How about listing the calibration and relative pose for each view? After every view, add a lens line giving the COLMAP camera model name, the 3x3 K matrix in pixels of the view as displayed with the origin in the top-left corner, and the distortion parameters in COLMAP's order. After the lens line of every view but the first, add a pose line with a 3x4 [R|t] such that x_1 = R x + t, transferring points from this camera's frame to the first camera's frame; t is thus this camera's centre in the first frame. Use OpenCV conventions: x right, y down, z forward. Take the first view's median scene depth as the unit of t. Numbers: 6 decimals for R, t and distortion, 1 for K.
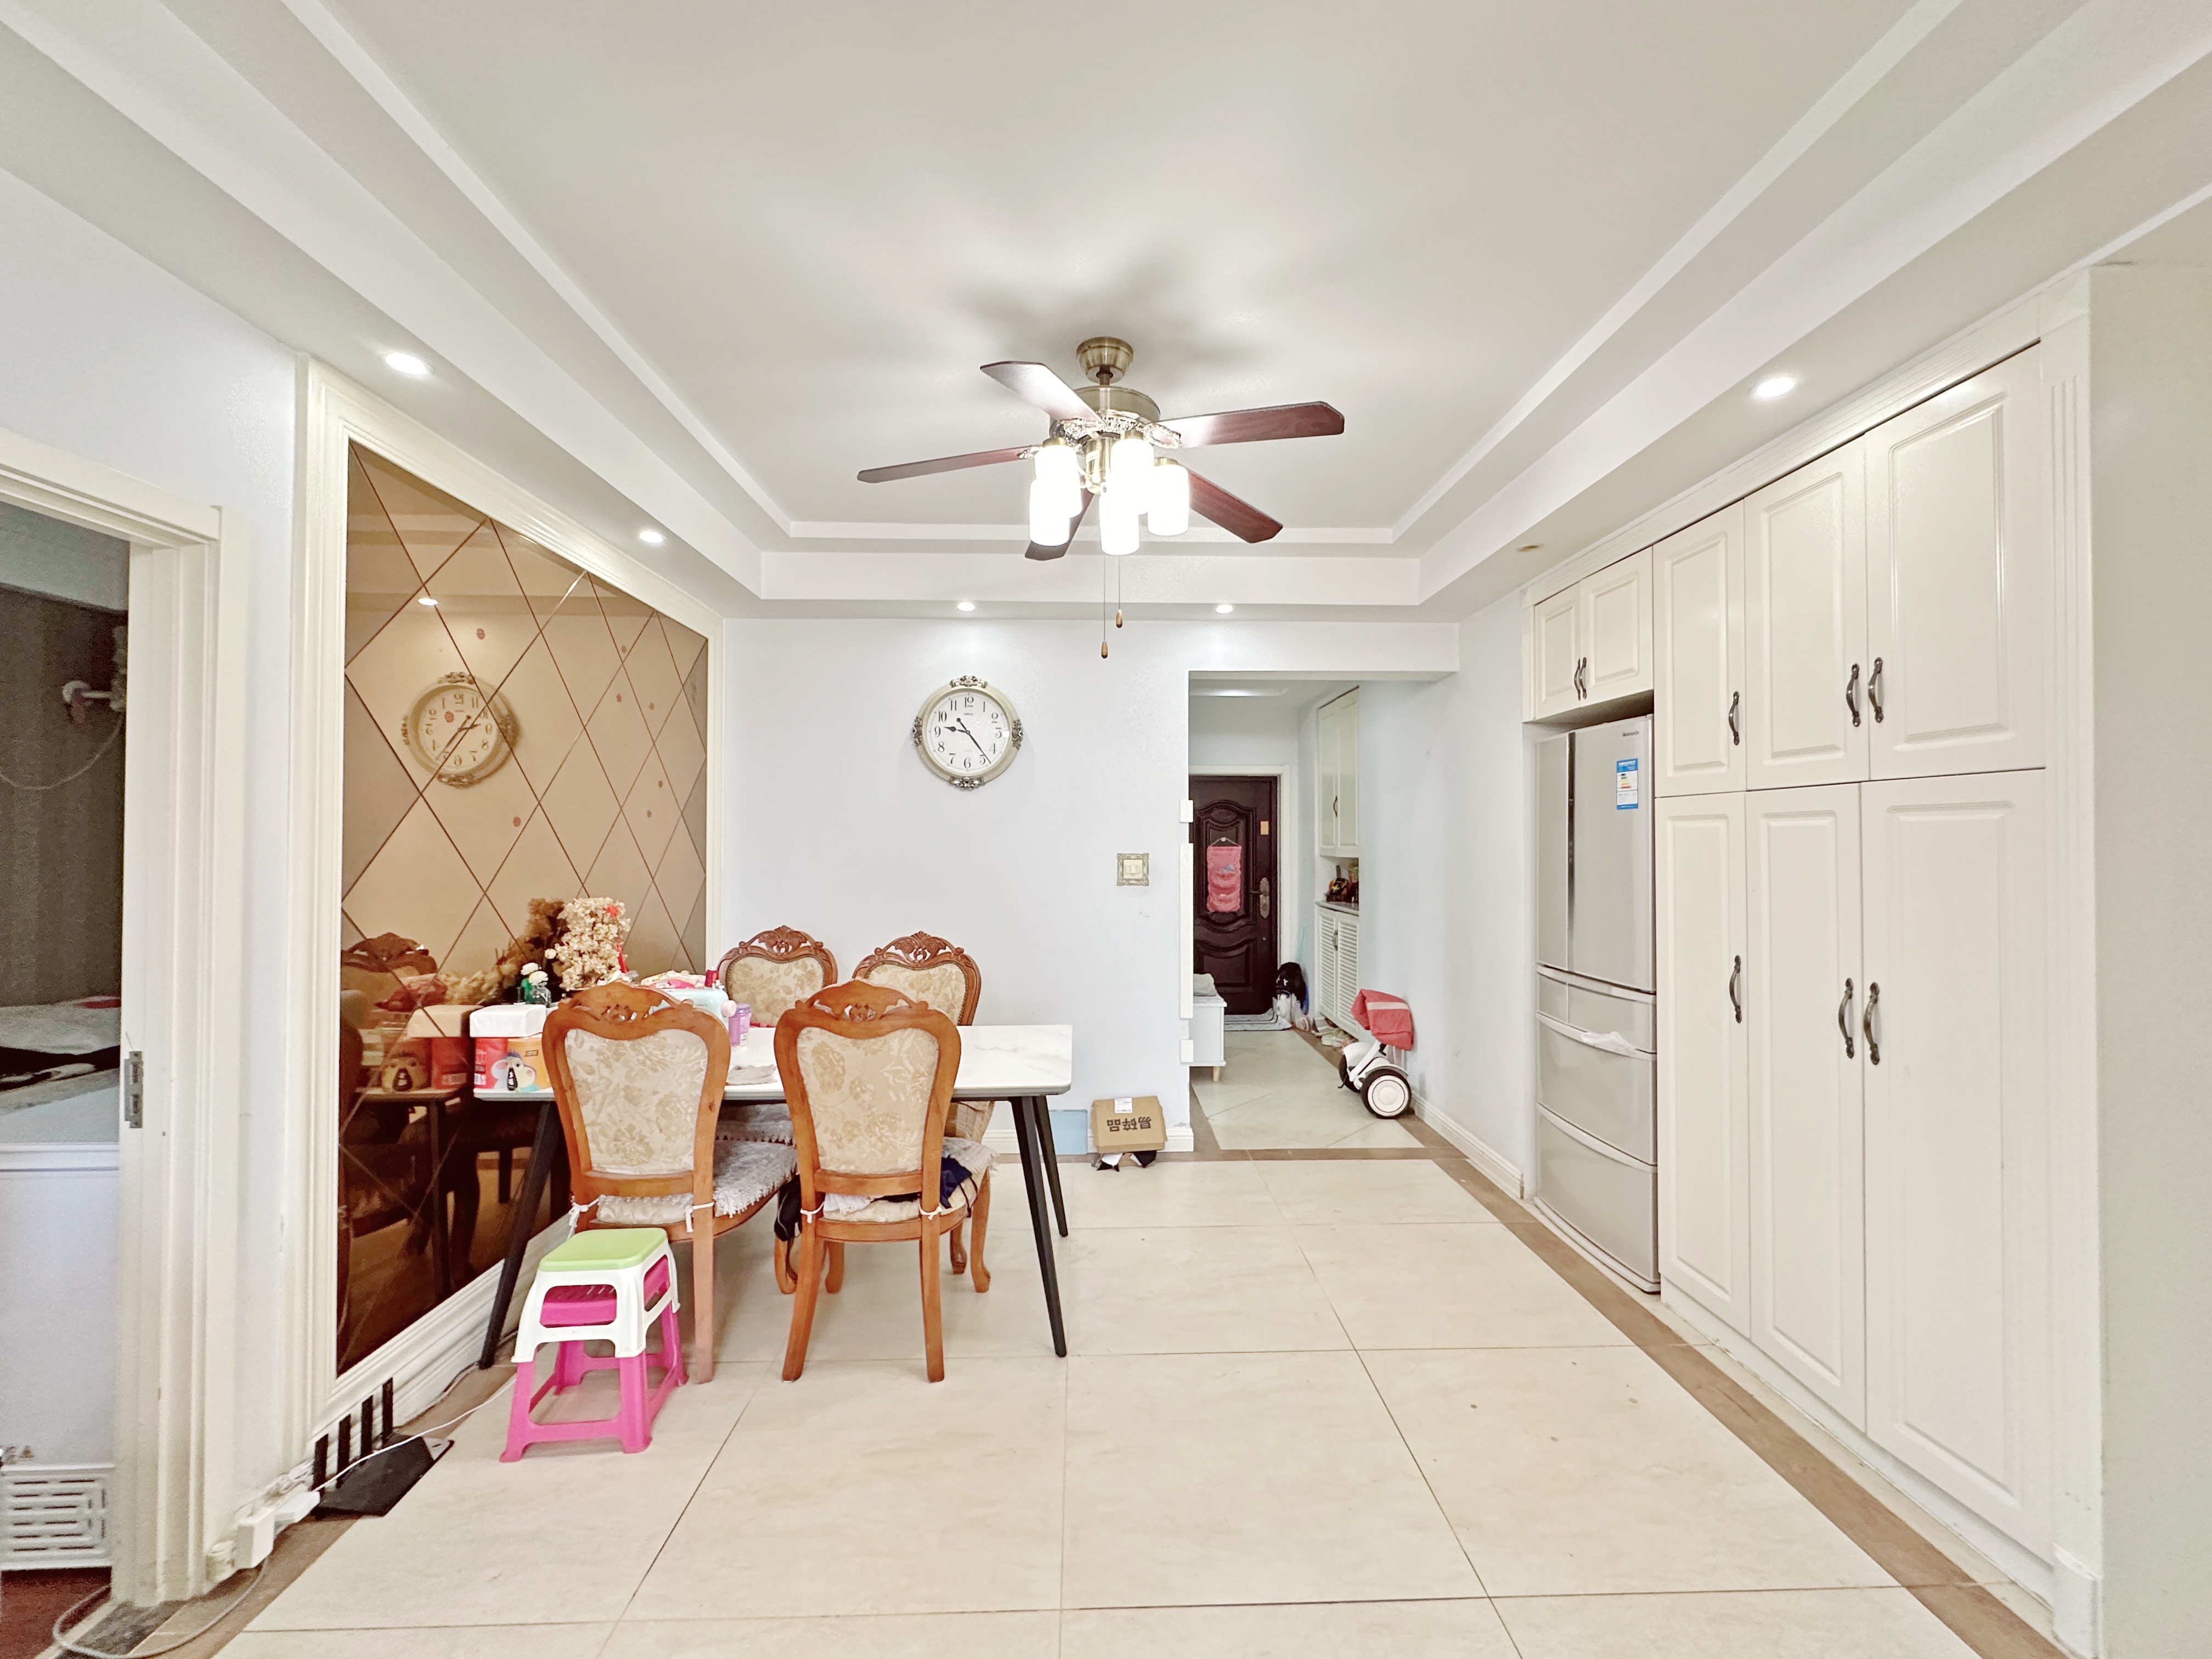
lens RADIAL K [[882.1, 0, 1109.4], [0, 882.1, 832.5], [0, 0, 1]] dist [-0.004574, -0.000047]
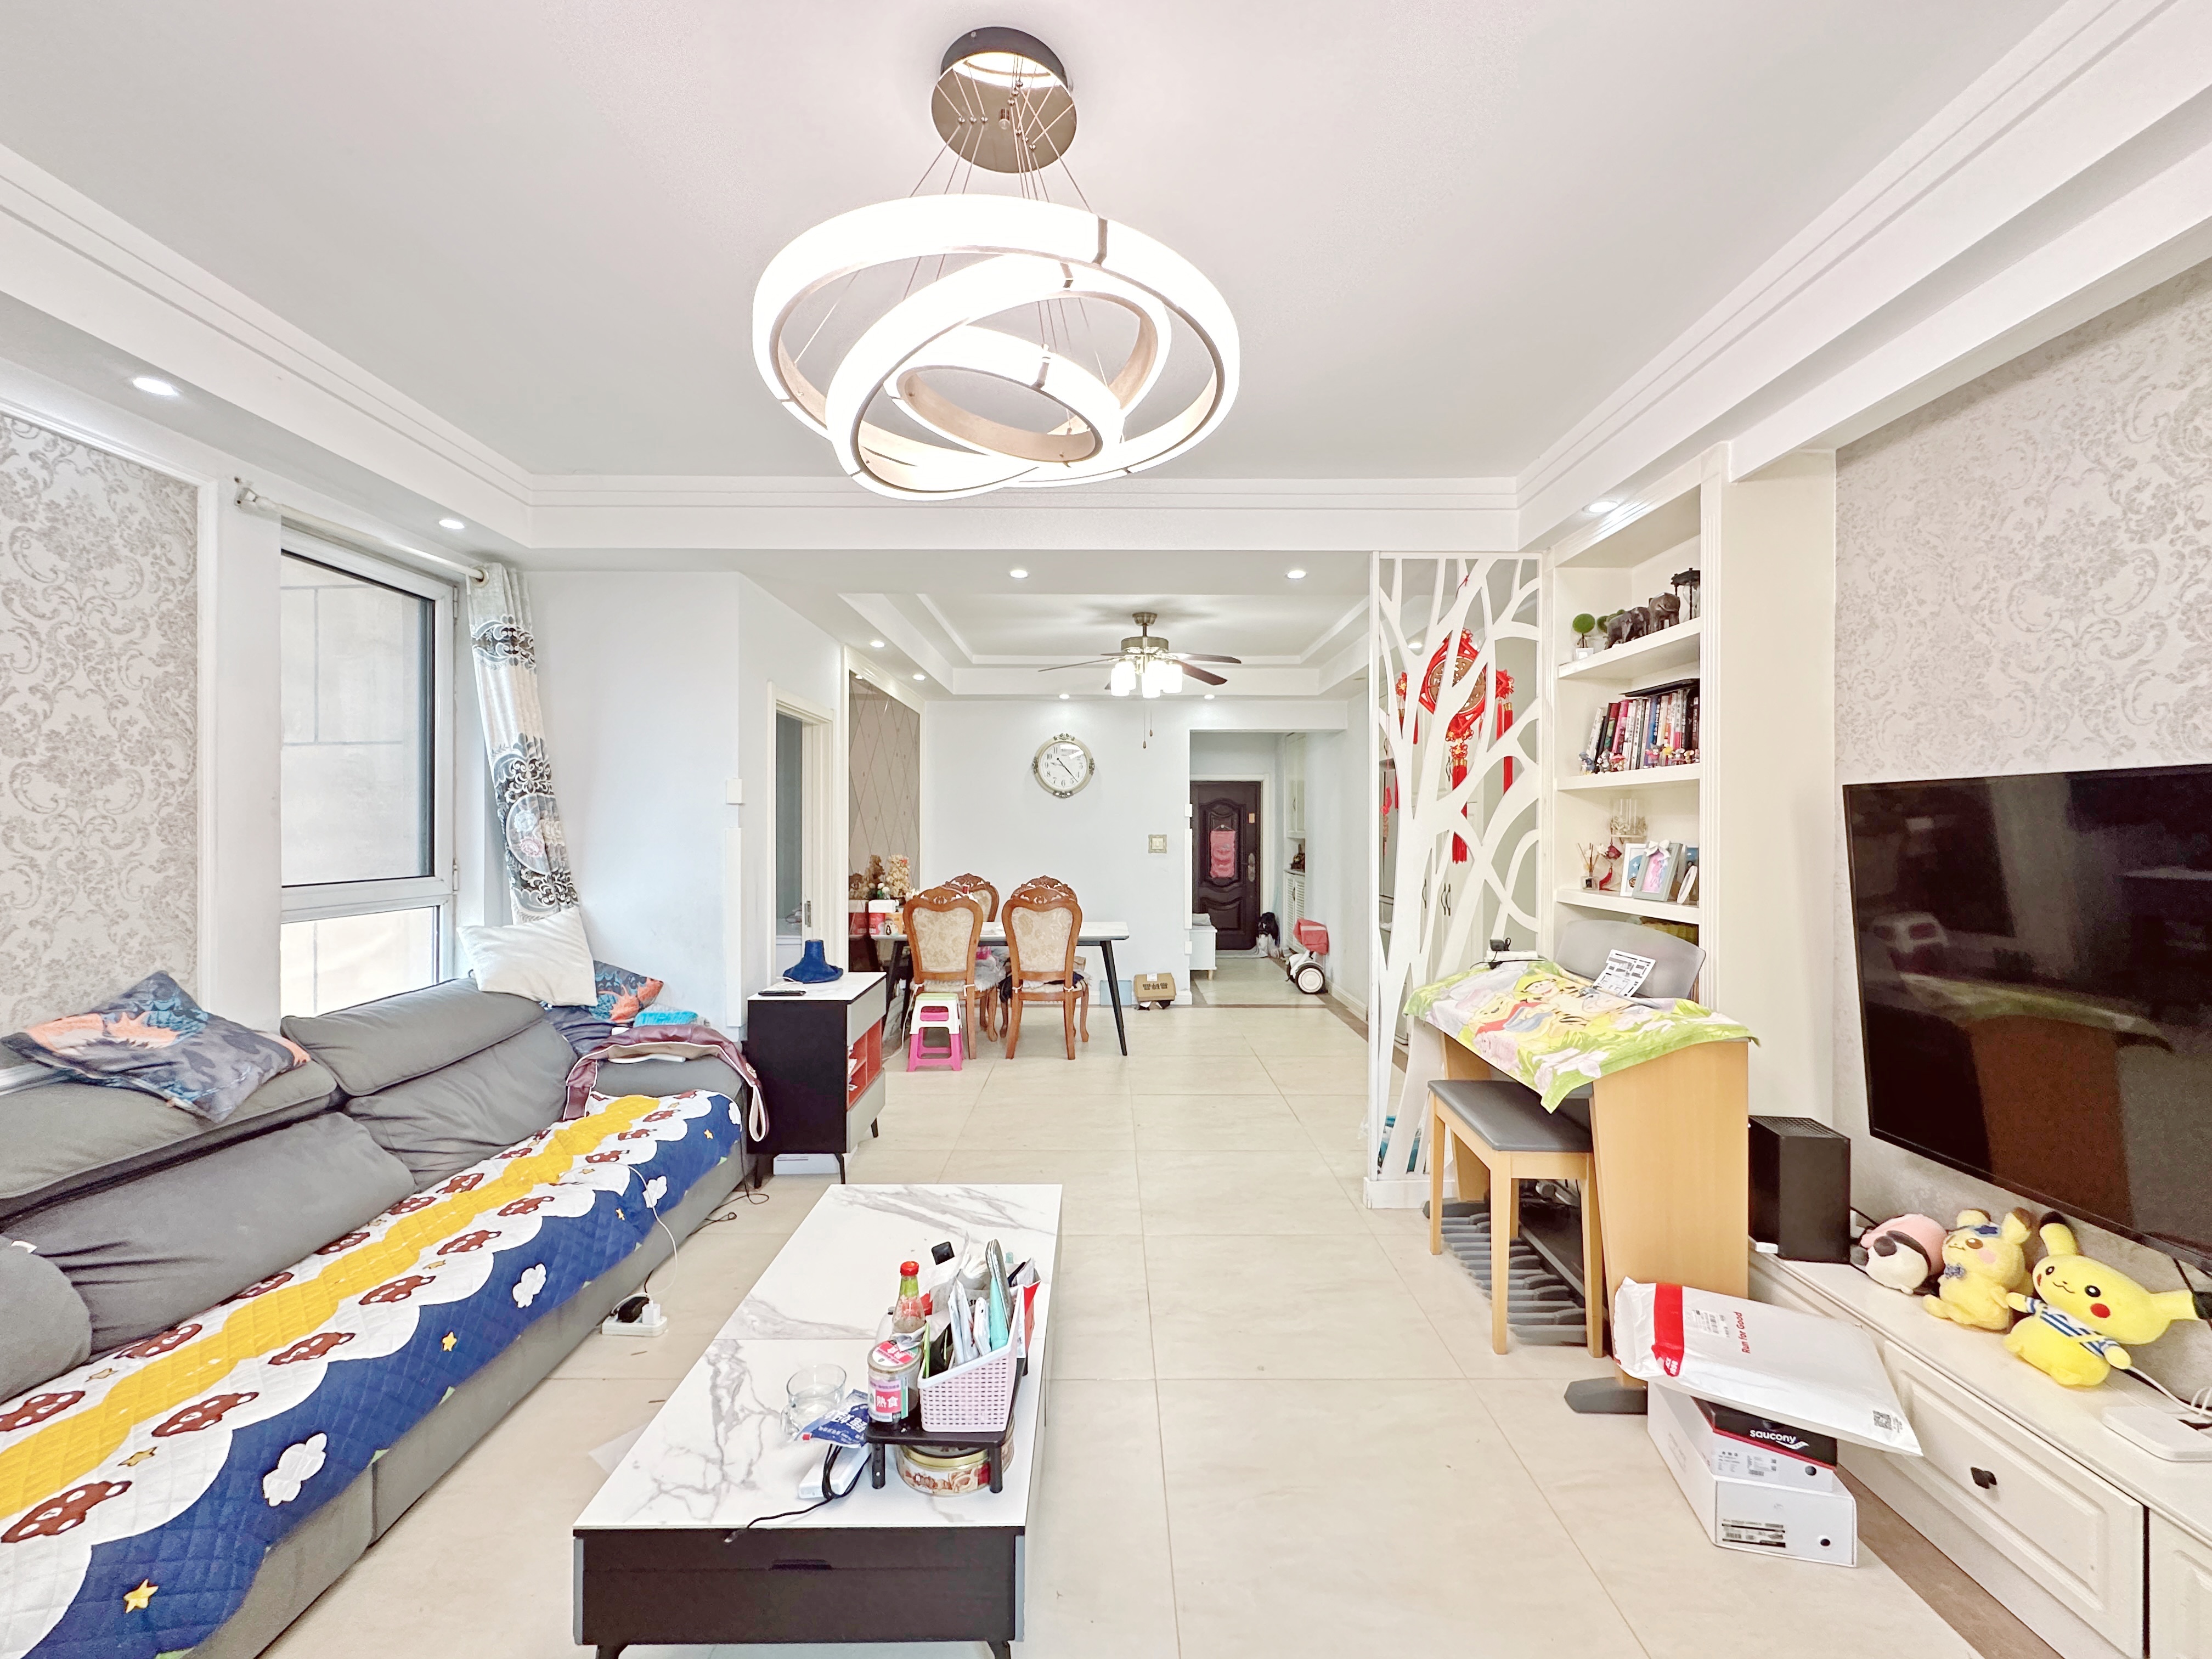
lens RADIAL K [[882.1, 0, 1106.8], [0, 882.1, 828.1], [0, 0, 1]] dist [-0.004574, -0.000047]
pose [[0.999468, 0.001388, -0.032595, -0.017365], [-0.001033, 0.999940, 0.010912, -0.008174], [0.032608, -0.010872, 0.999409, -0.769810]]
